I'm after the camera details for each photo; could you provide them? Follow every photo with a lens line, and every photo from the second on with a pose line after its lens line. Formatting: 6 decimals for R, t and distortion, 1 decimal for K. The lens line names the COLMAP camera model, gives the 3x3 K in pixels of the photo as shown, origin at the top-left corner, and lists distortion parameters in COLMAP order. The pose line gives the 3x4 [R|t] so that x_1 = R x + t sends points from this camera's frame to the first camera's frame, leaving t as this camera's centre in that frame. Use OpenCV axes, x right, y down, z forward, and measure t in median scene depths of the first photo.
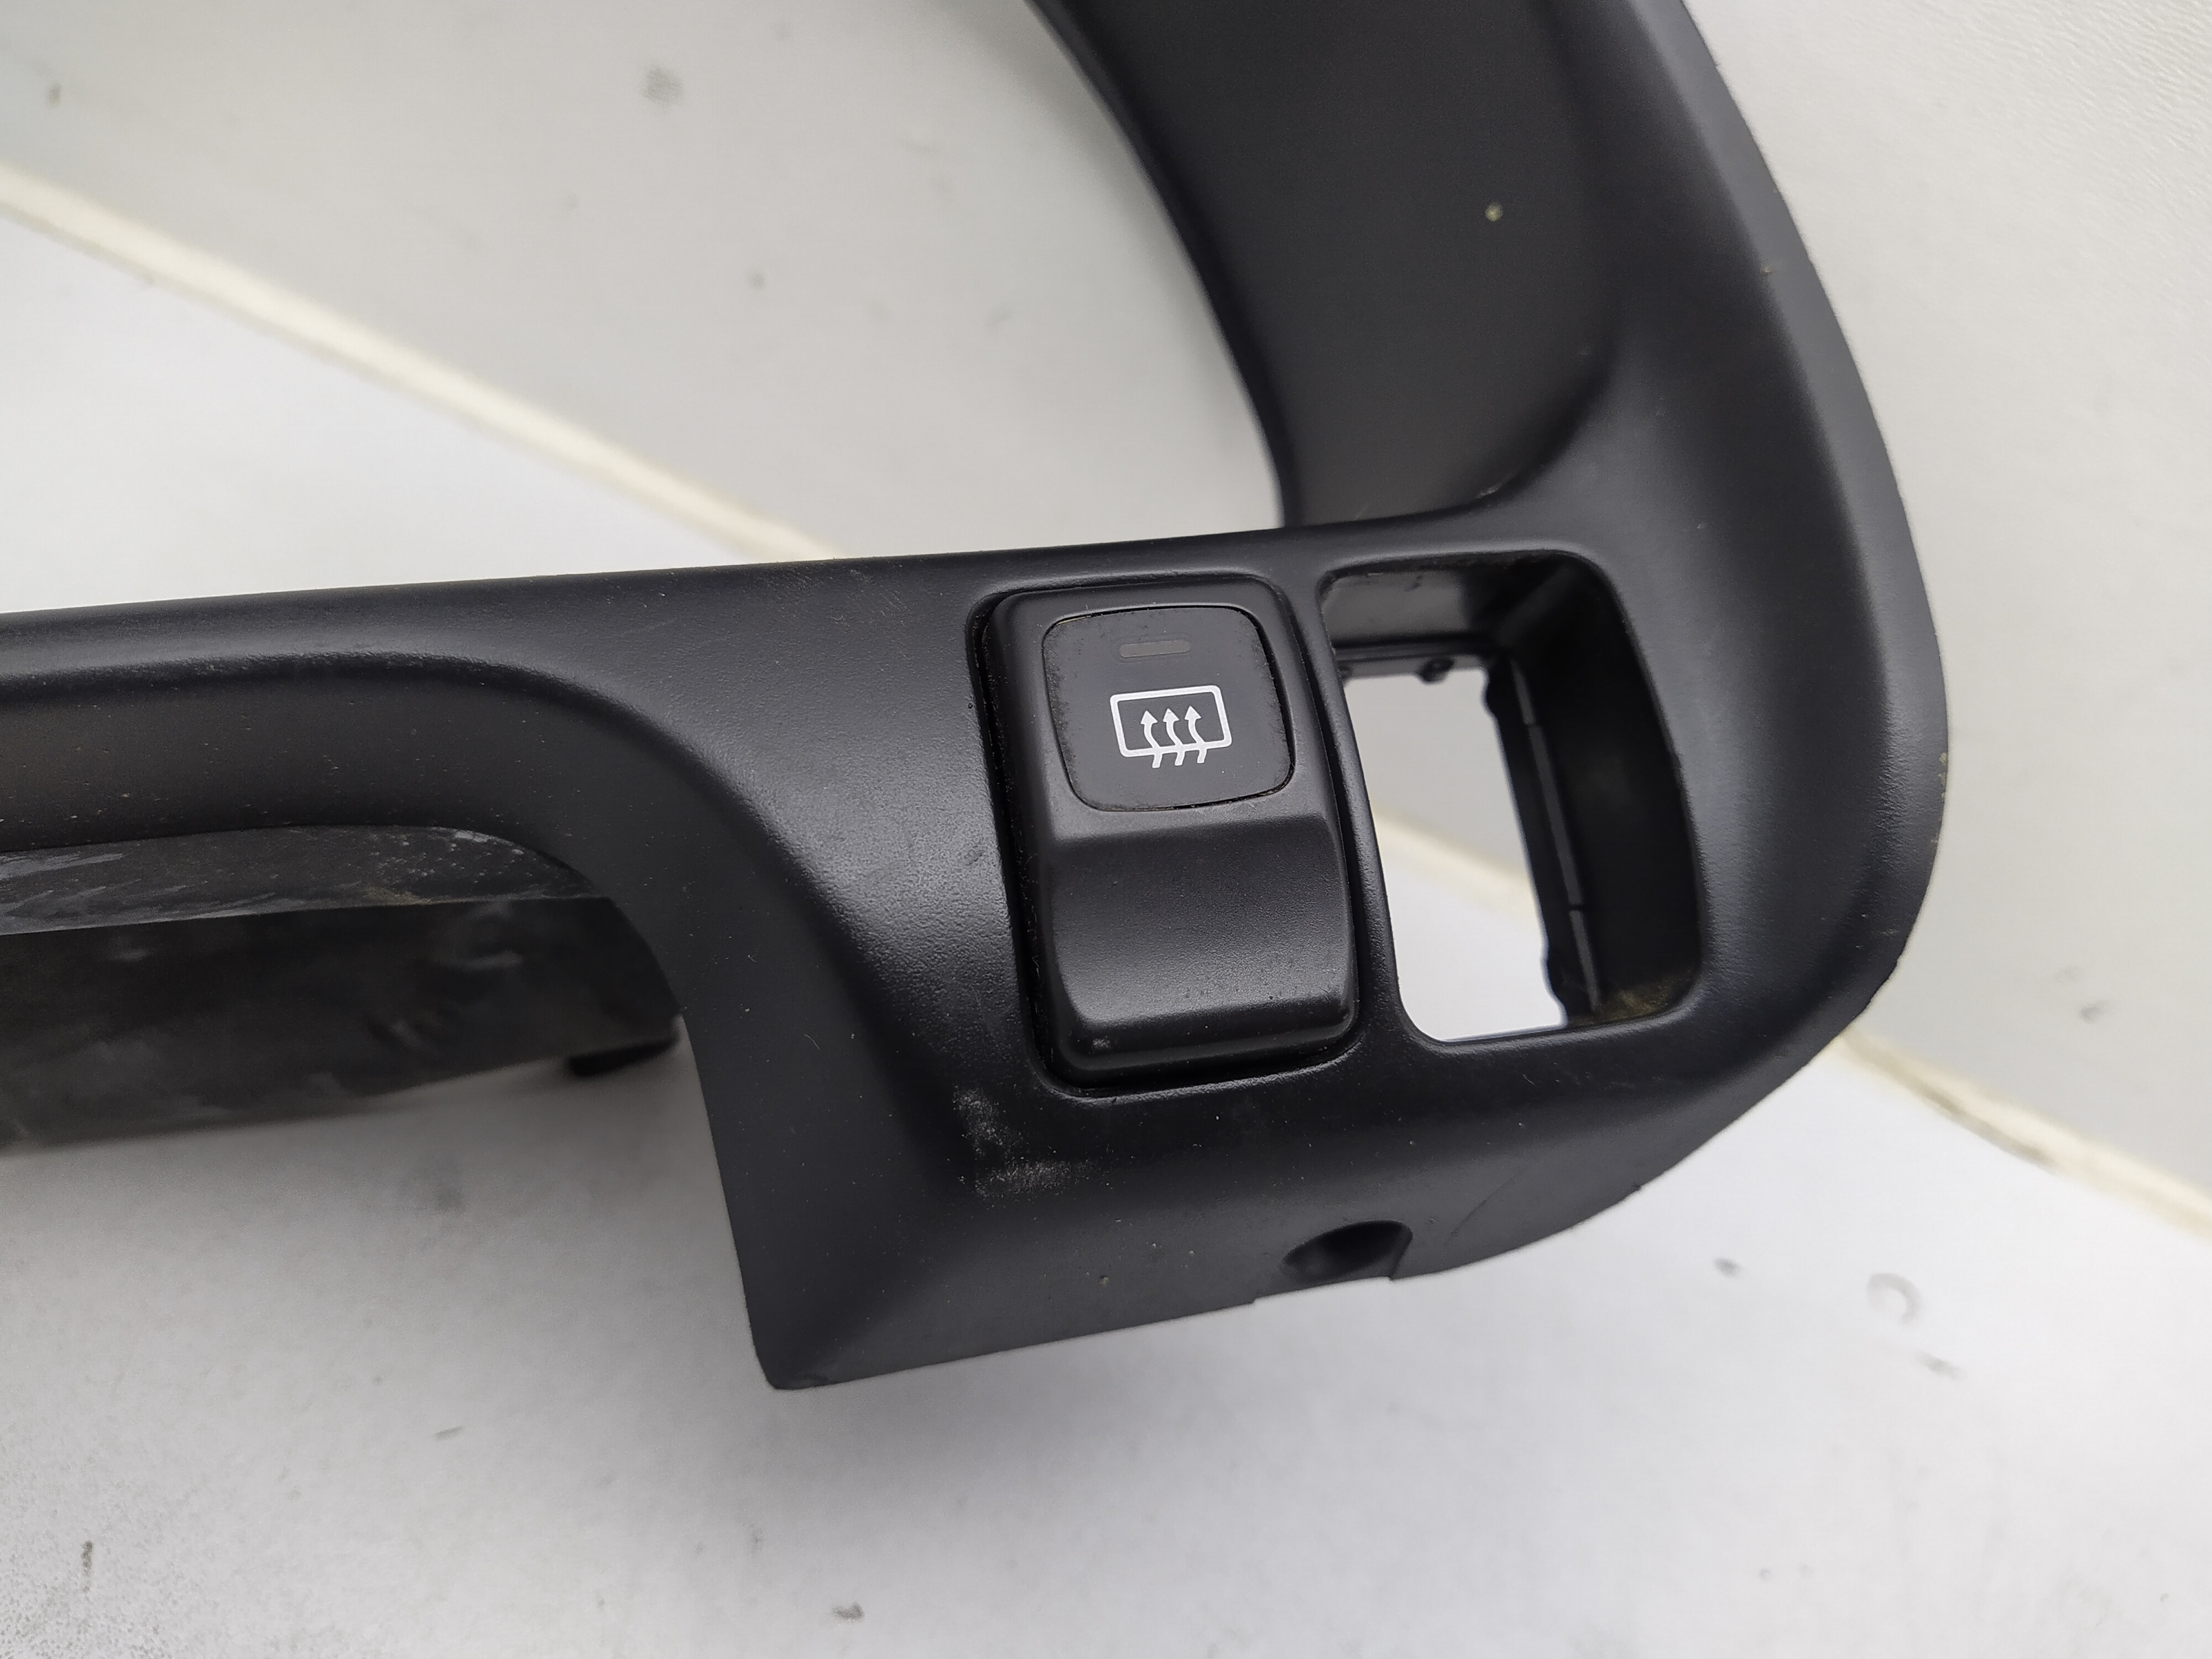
lens RADIAL K [[1700.8, 0, 1108.8], [0, 1700.8, 837.9], [0, 0, 1]] dist [0.139786, -0.255784]
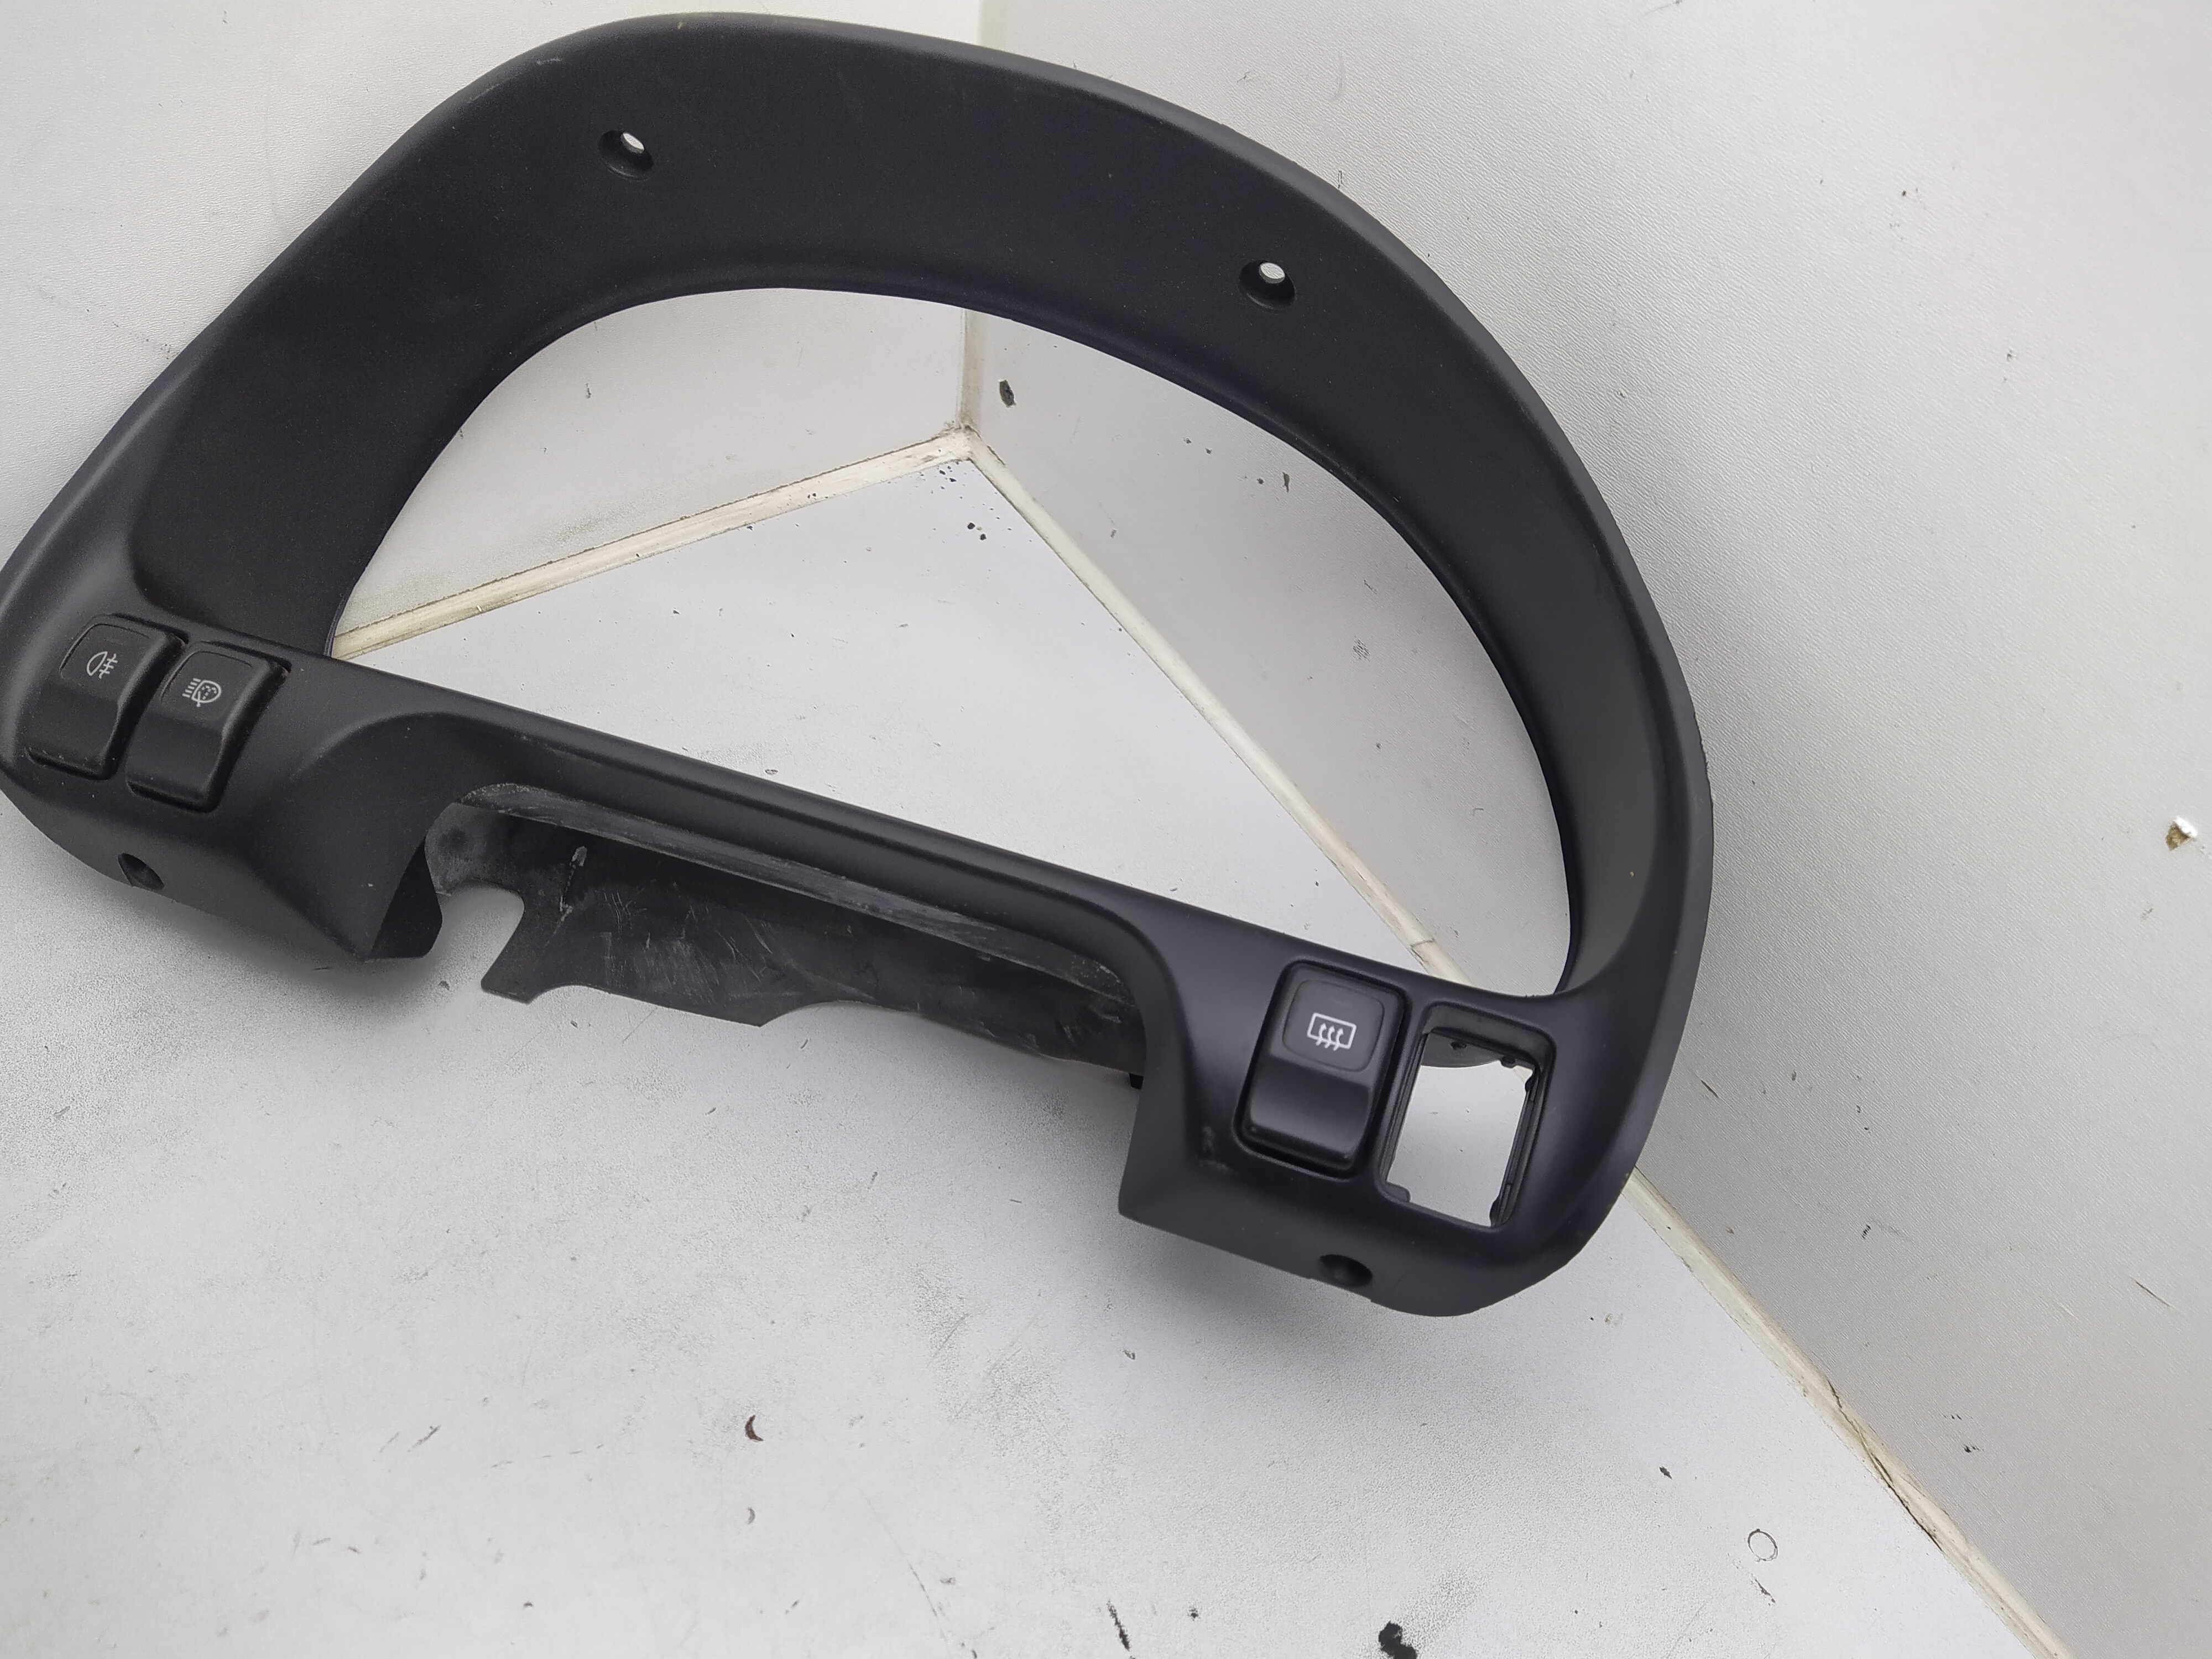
lens RADIAL K [[1700.8, 0, 1108.8], [0, 1700.8, 837.9], [0, 0, 1]] dist [0.139786, -0.255784]
pose [[0.830116, 0.340621, -0.441458, 0.764912], [-0.382369, 0.923990, -0.006071, -0.184546], [0.405835, 0.173839, 0.897261, -1.465000]]
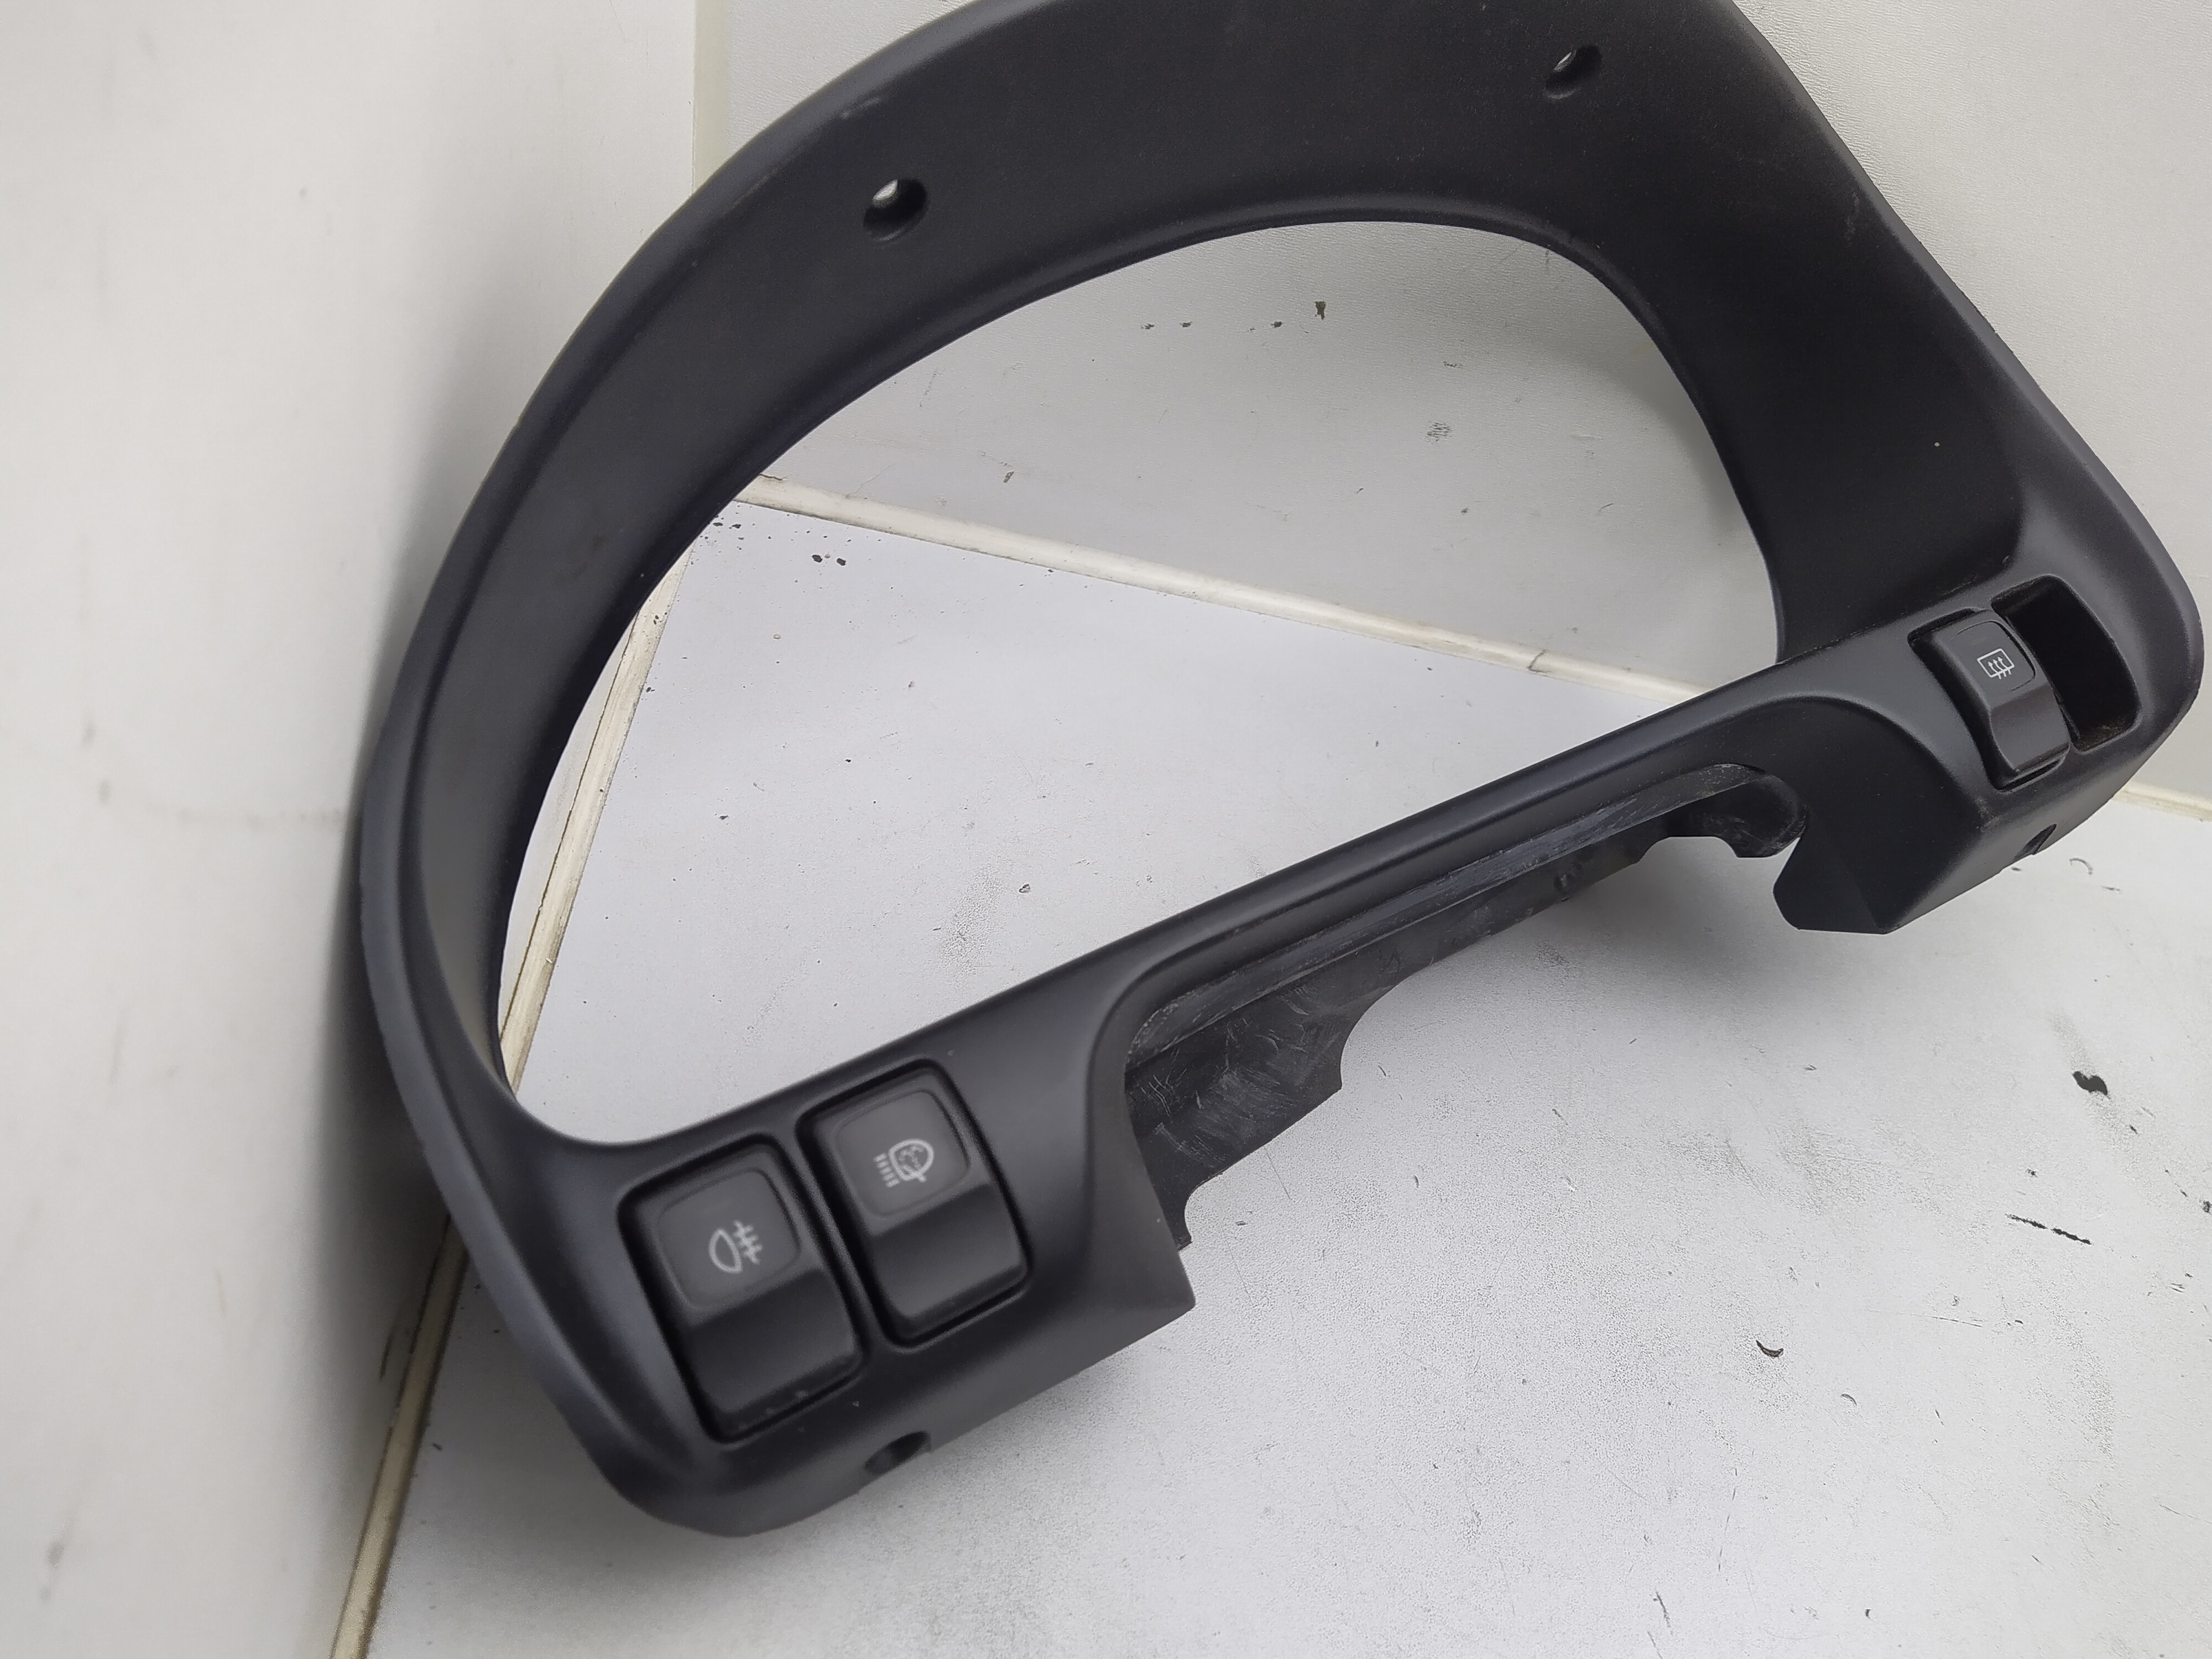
lens RADIAL K [[1700.8, 0, 1108.8], [0, 1700.8, 837.9], [0, 0, 1]] dist [0.139786, -0.255784]
pose [[0.947832, -0.235597, 0.214728, -1.990905], [0.233683, 0.971696, 0.034632, -0.221198], [-0.216810, 0.017353, 0.976060, -1.484716]]
